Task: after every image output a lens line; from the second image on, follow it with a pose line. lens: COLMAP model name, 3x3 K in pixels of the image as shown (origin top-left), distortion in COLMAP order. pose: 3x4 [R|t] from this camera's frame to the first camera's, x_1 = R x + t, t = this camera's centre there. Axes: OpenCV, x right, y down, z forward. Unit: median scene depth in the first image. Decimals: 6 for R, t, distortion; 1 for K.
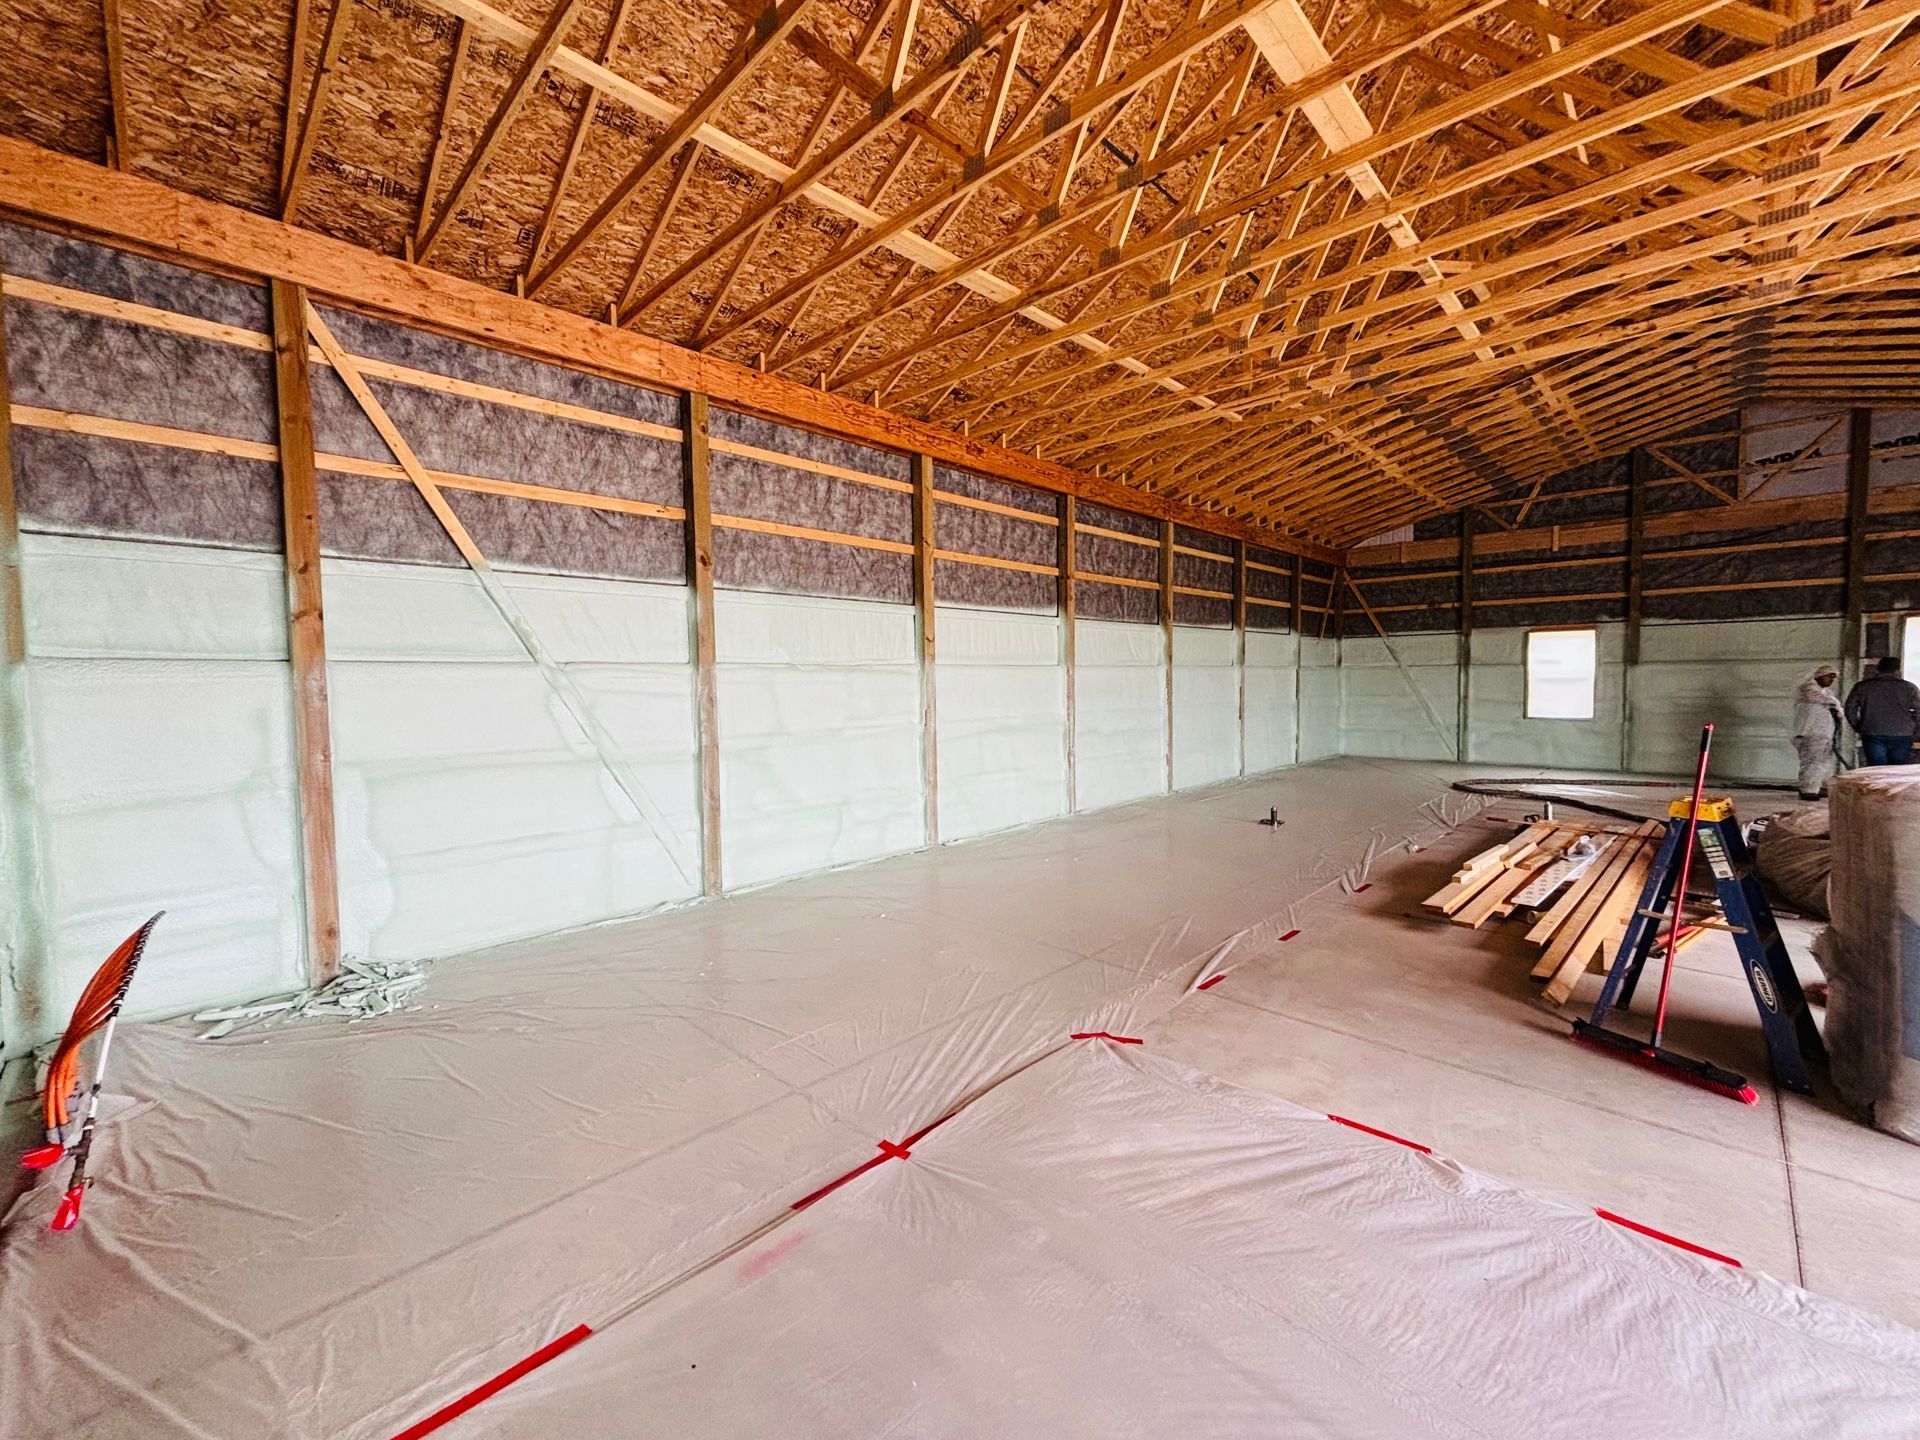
lens RADIAL K [[789.2, 0, 960.0], [0, 789.2, 720.0], [0, 0, 1]] dist [0.027211, -0.007281]
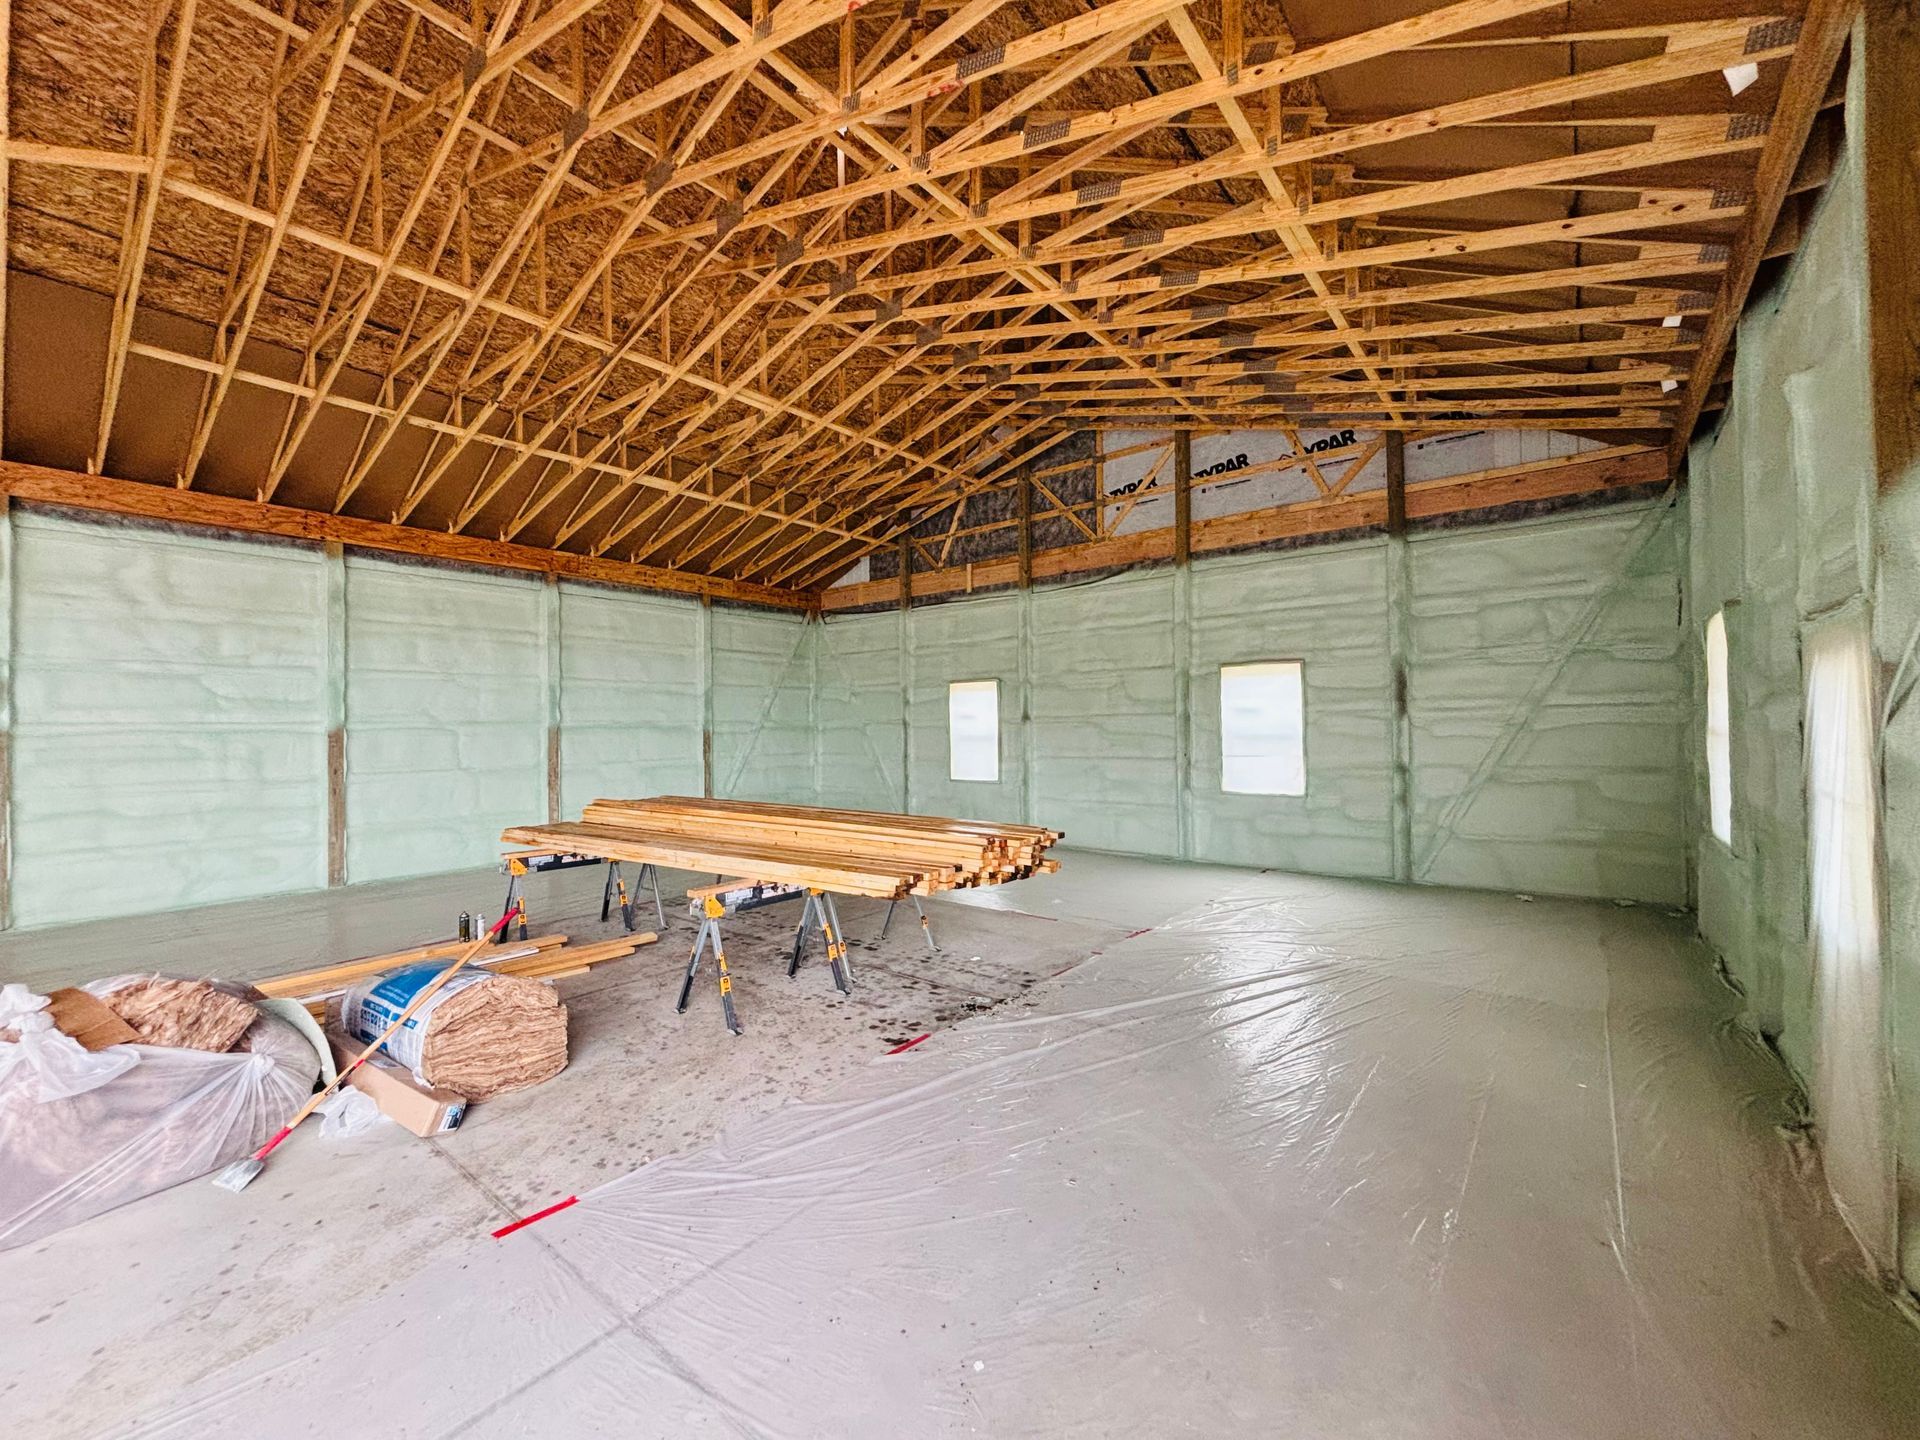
lens RADIAL K [[768.6, 0, 960.0], [0, 768.6, 720.0], [0, 0, 1]] dist [-0.001618, -0.000130]
pose [[0.997120, -0.002456, 0.075801, 0.960119], [0.007372, 0.997881, -0.064651, -0.021283], [-0.075482, 0.065023, 0.995025, 0.235336]]
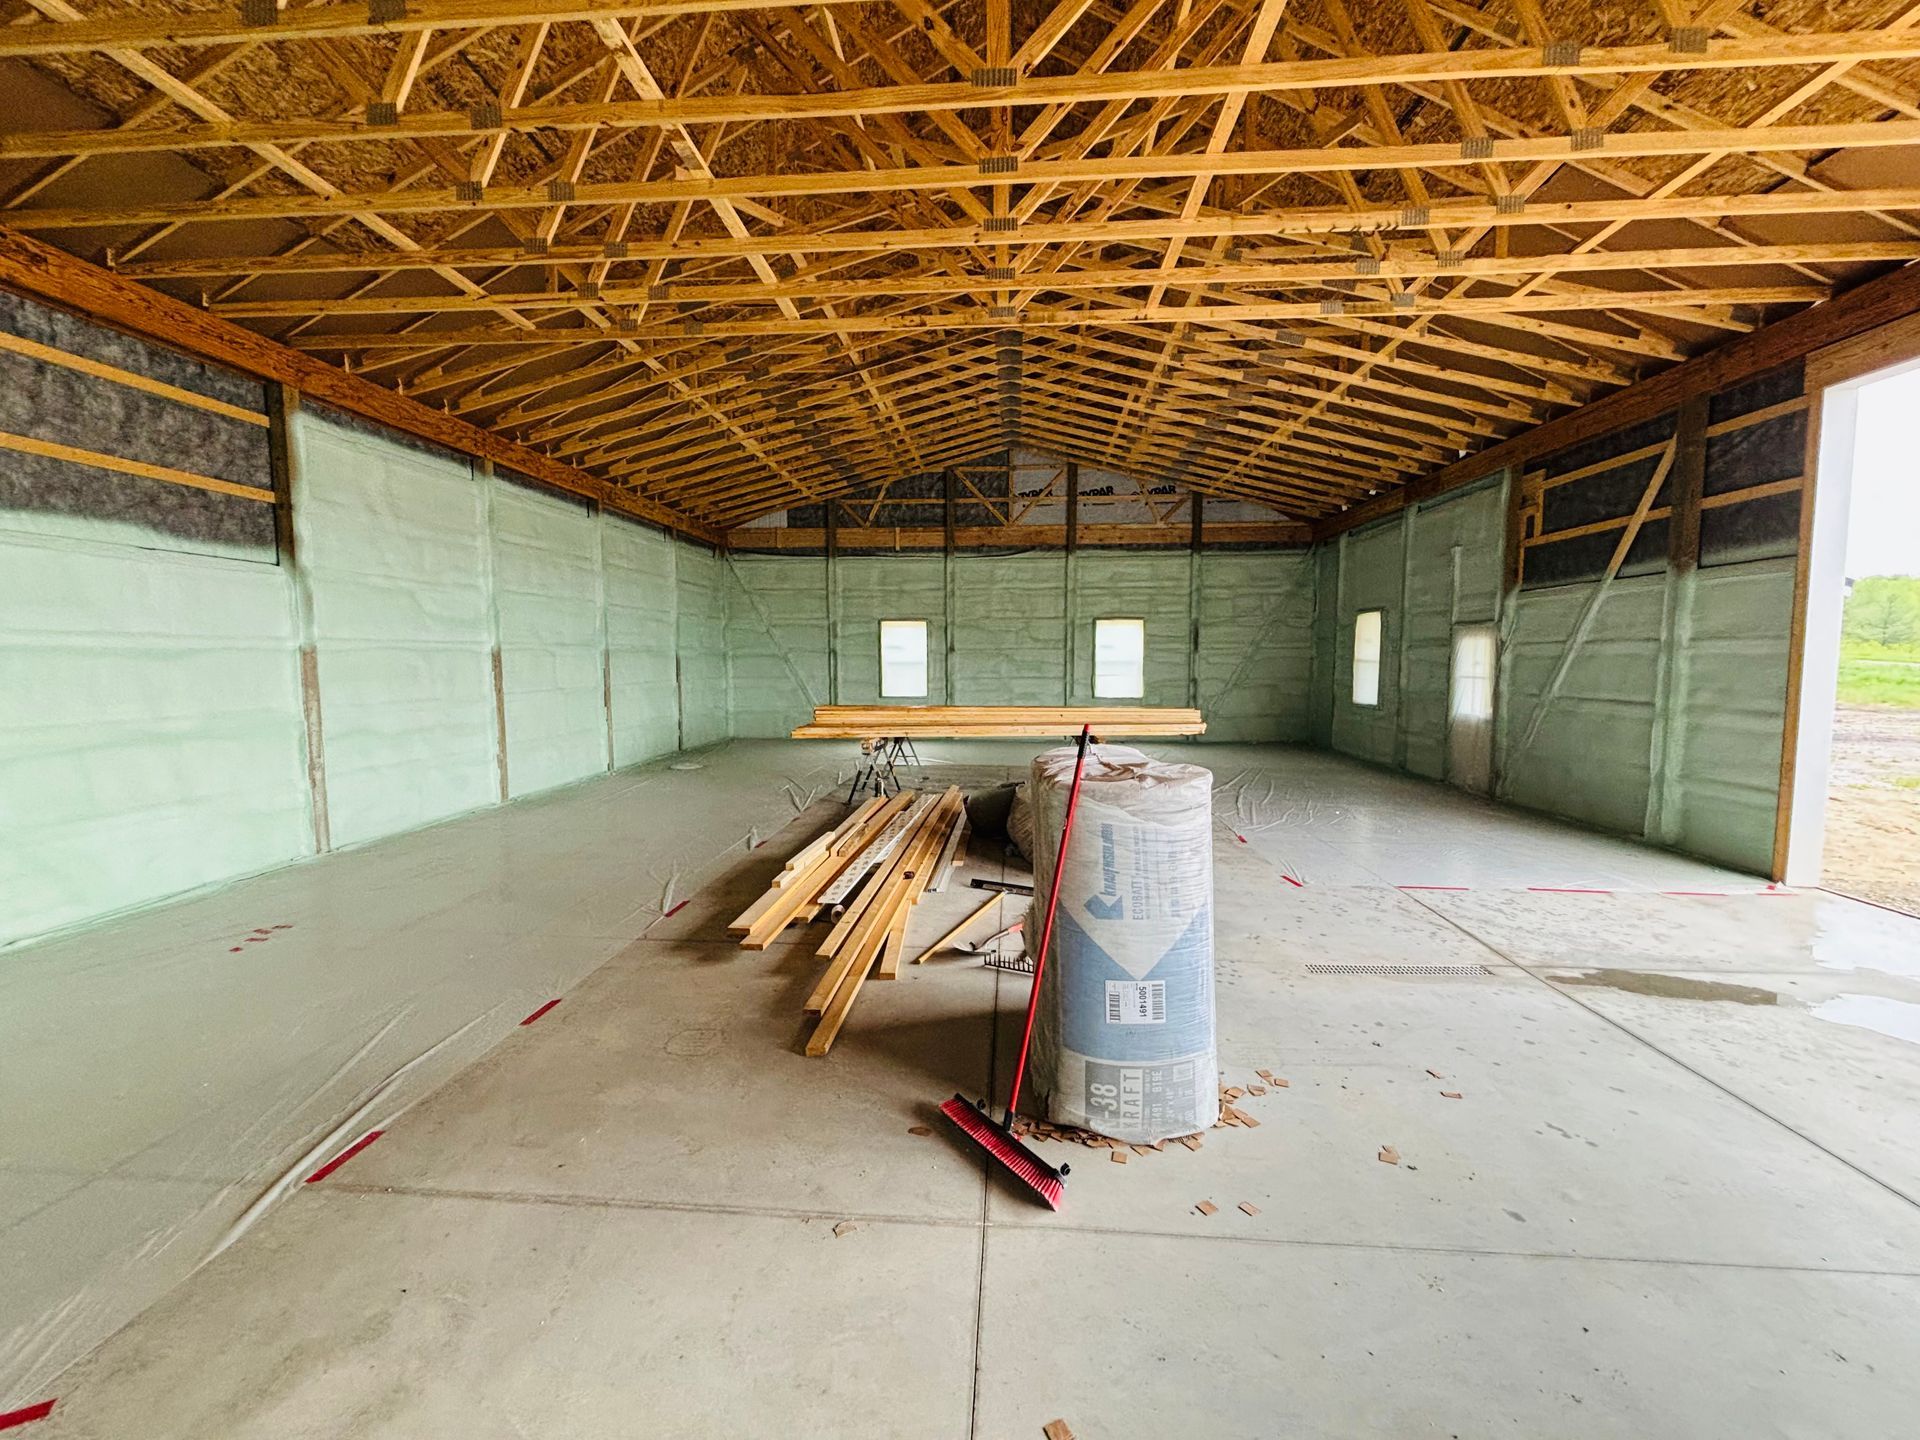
lens RADIAL K [[789.2, 0, 960.0], [0, 789.2, 720.0], [0, 0, 1]] dist [0.027211, -0.007281]
pose [[0.775583, -0.041369, 0.629889, 0.137495], [0.027130, 0.999113, 0.032214, -0.004959], [-0.630663, -0.007896, 0.776017, 0.102004]]
